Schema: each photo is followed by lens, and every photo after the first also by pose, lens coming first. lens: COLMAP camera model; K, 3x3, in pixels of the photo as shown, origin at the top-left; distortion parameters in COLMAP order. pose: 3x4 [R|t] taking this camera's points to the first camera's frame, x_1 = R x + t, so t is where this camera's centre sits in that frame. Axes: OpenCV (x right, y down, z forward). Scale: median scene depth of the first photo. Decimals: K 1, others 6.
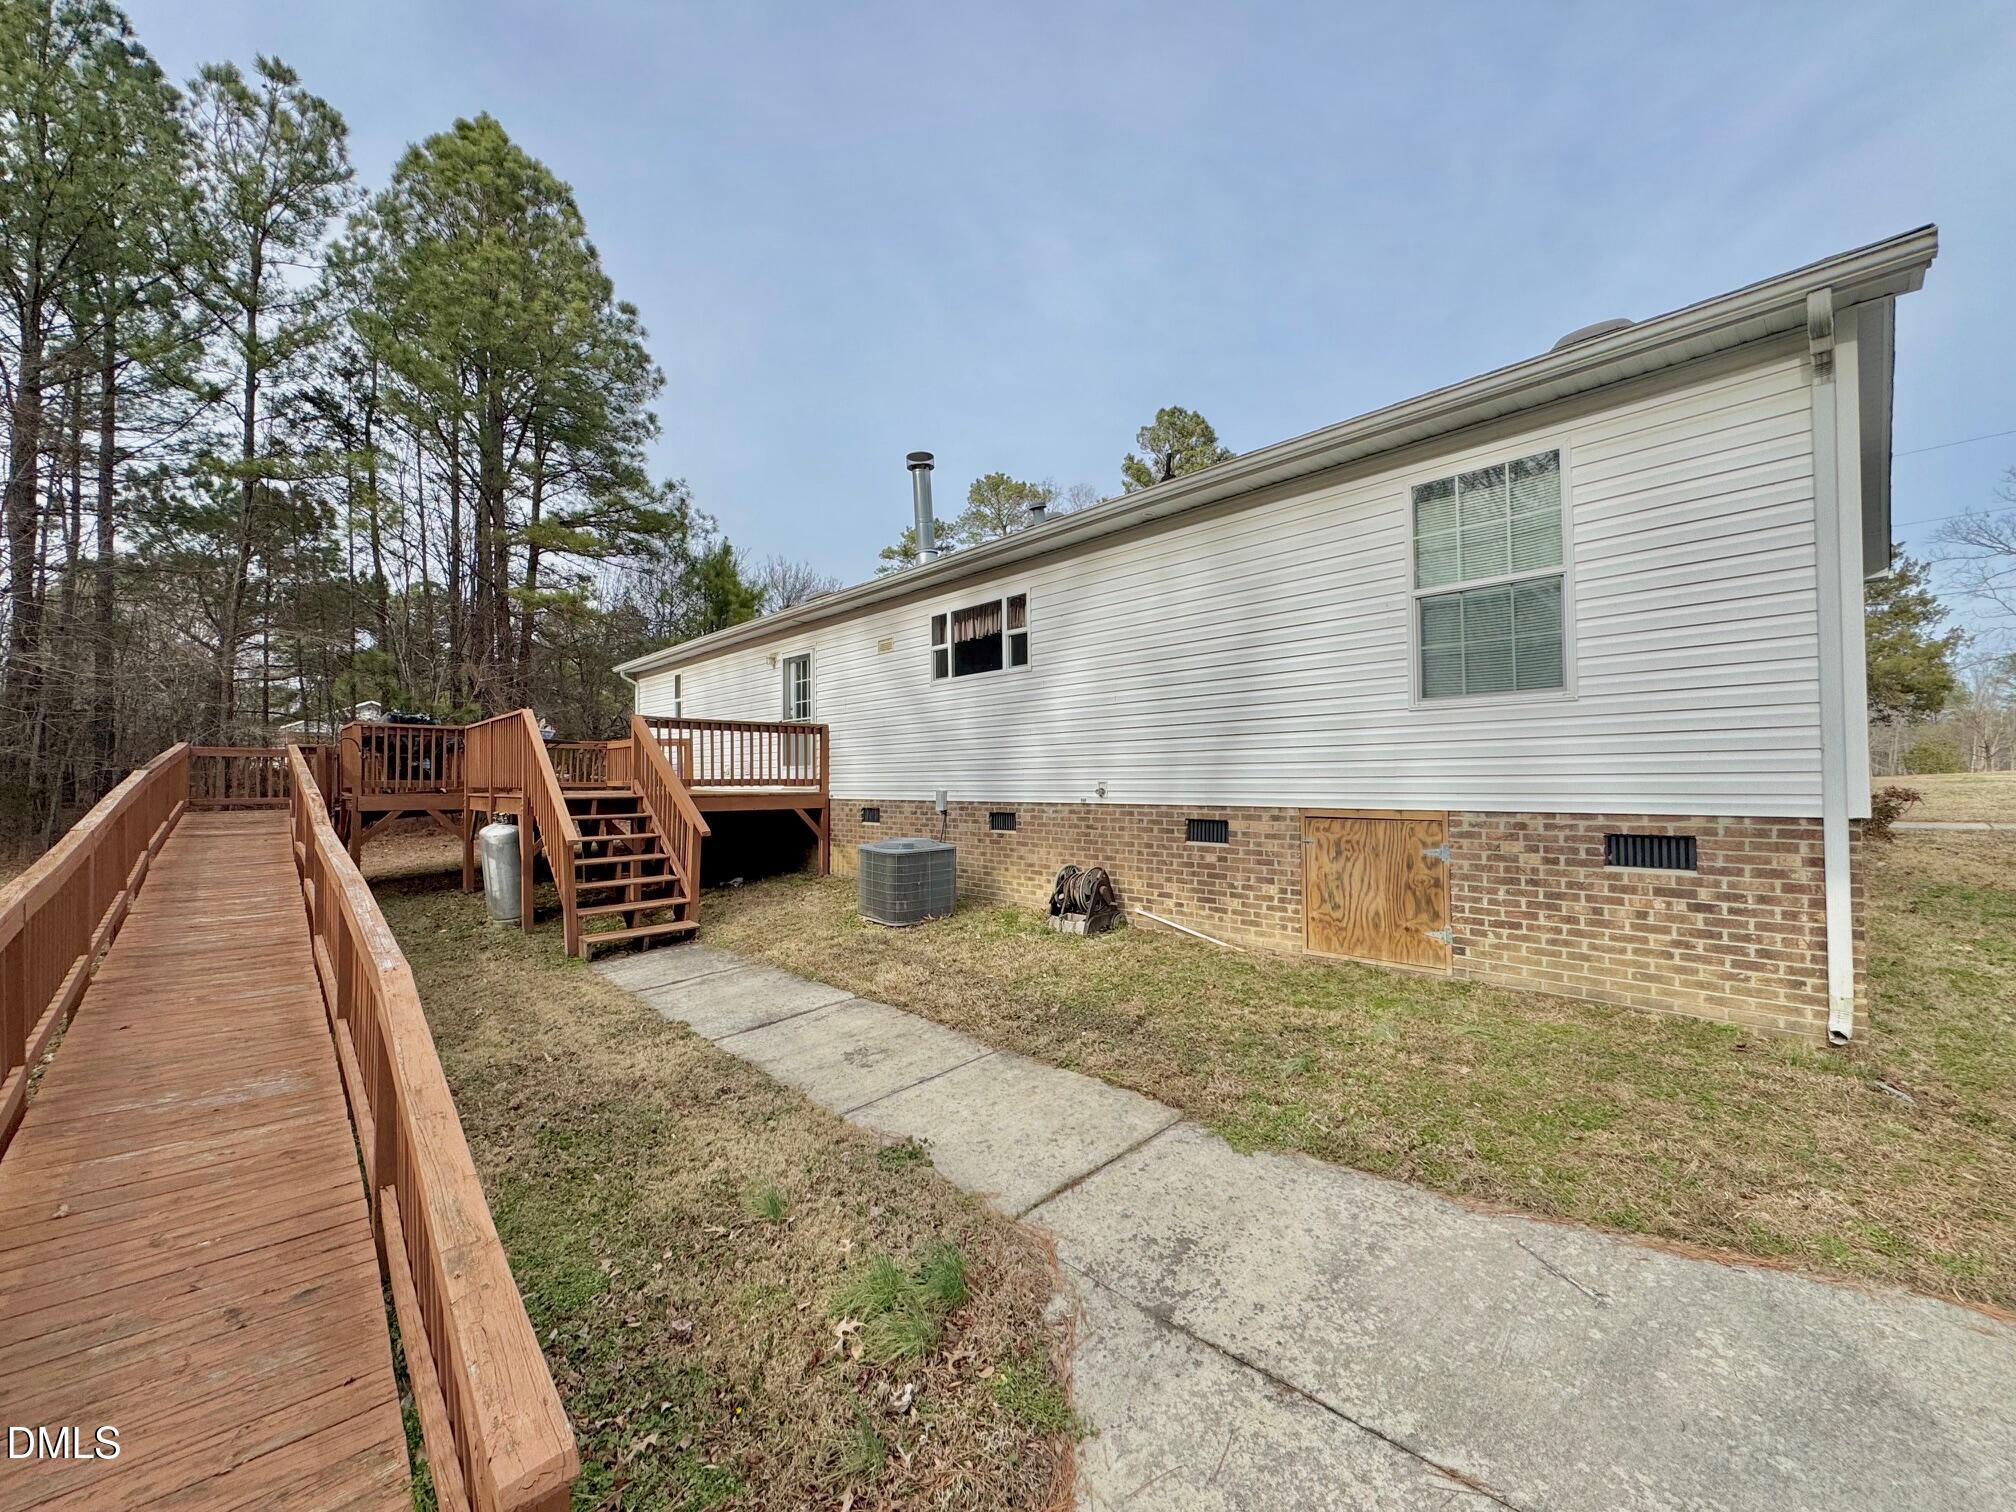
lens RADIAL K [[799.0, 0, 1009.5], [0, 799.0, 755.1], [0, 0, 1]] dist [-0.002654, -0.000244]
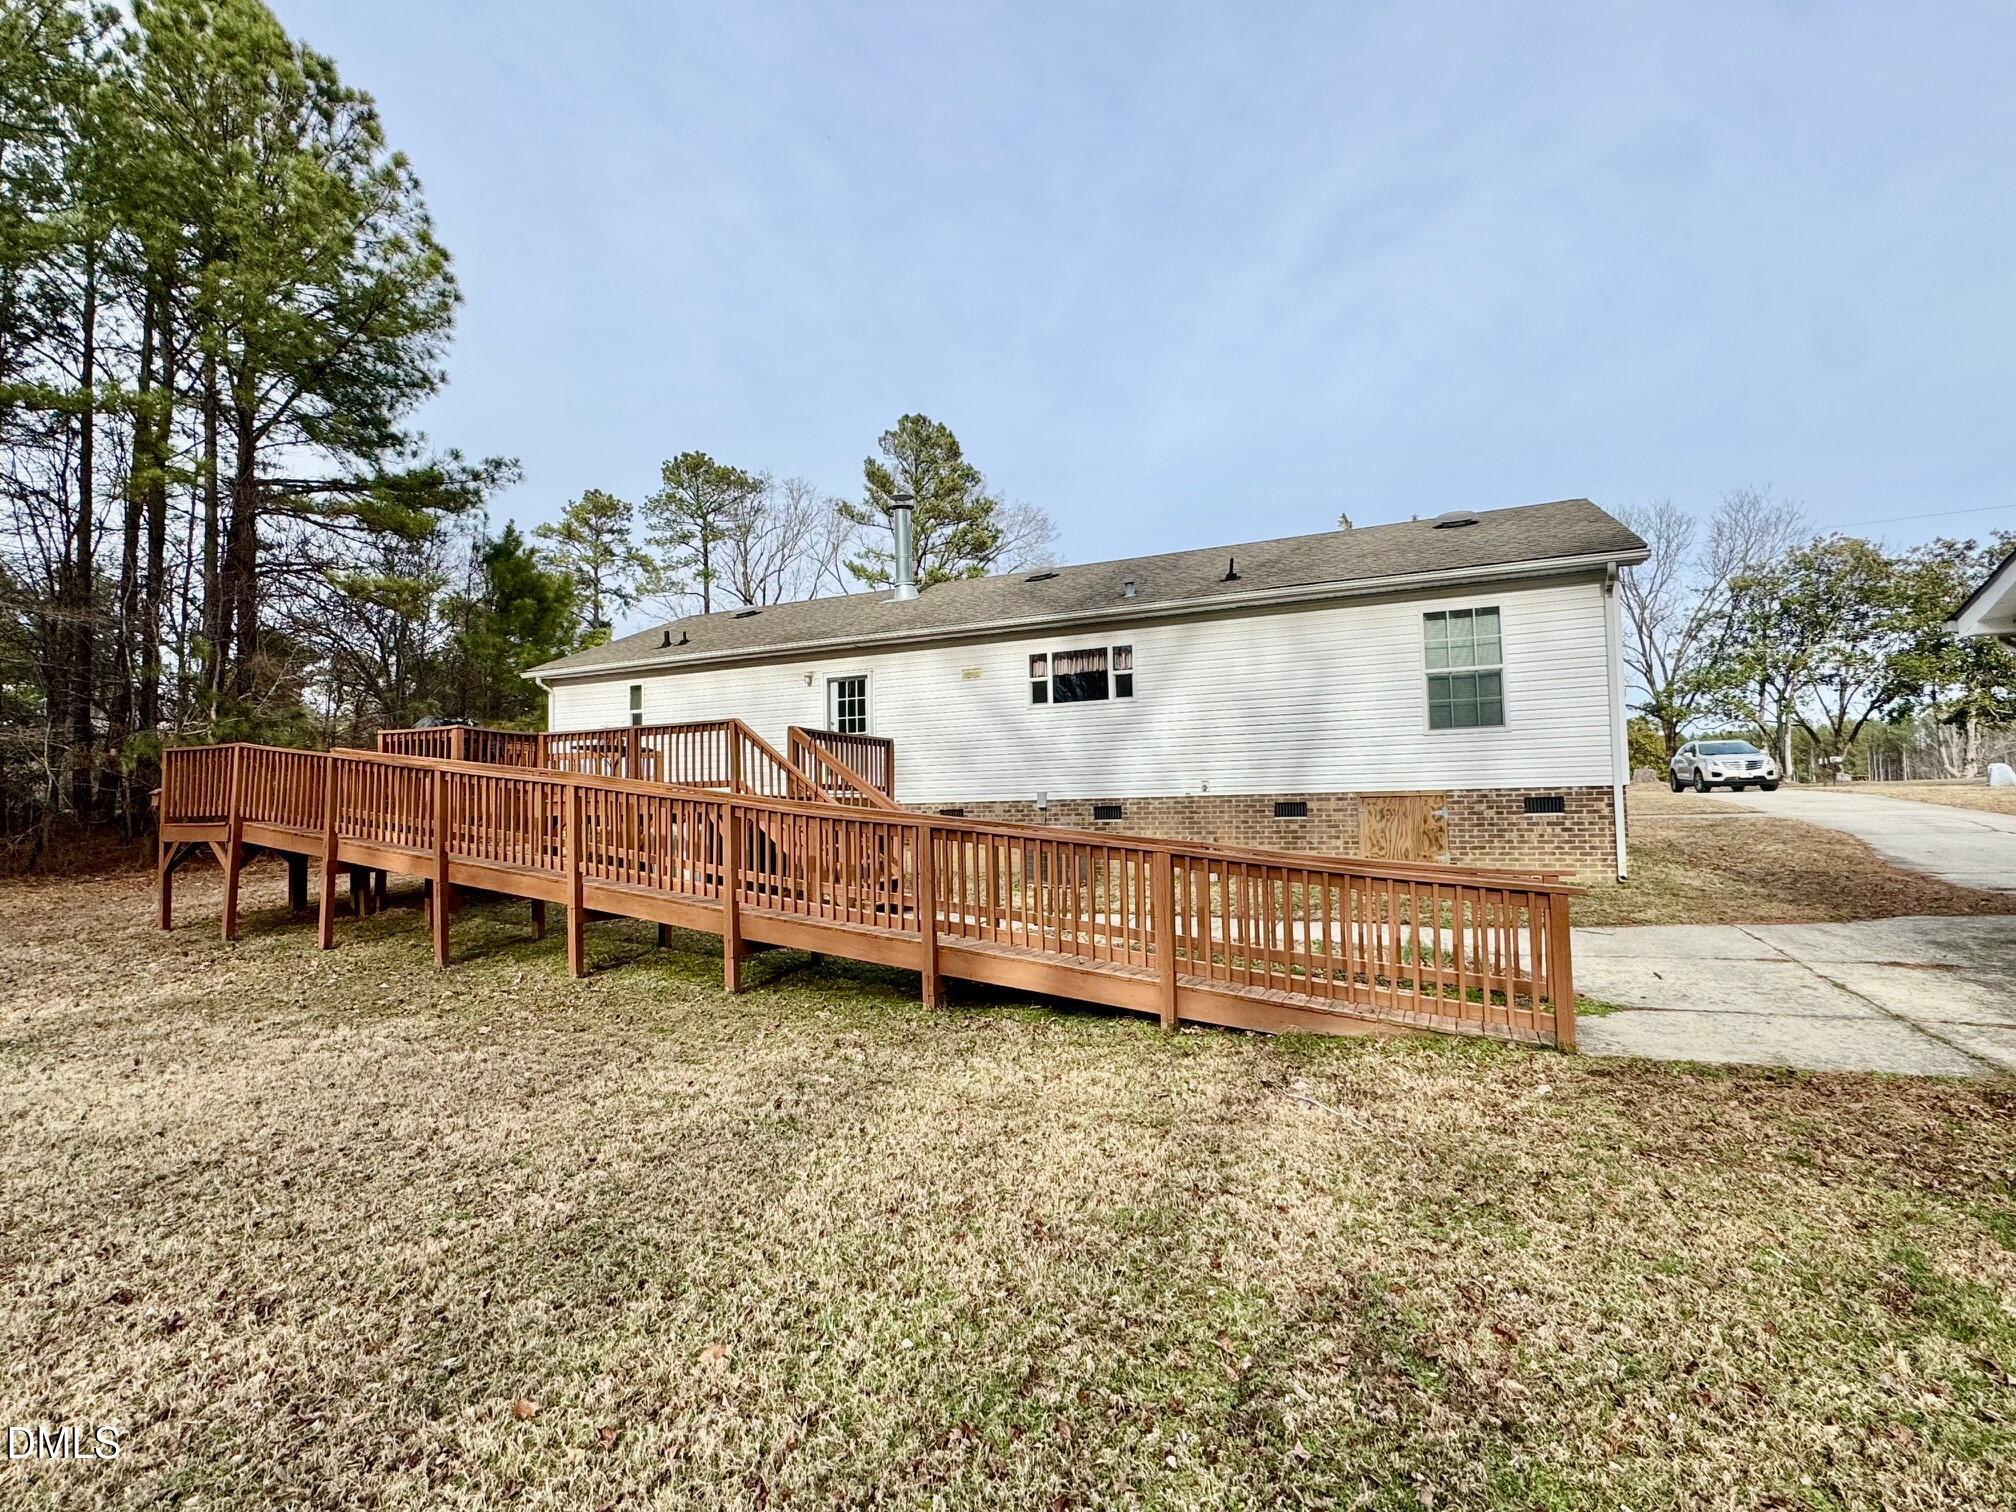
lens RADIAL K [[951.8, 0, 1008.4], [0, 951.8, 758.3], [0, 0, 1]] dist [-0.003399, -0.000077]
pose [[0.923274, 0.015115, 0.383845, -0.780923], [-0.002170, 0.999415, -0.034135, 0.046751], [-0.384136, 0.030683, 0.922766, -0.409687]]
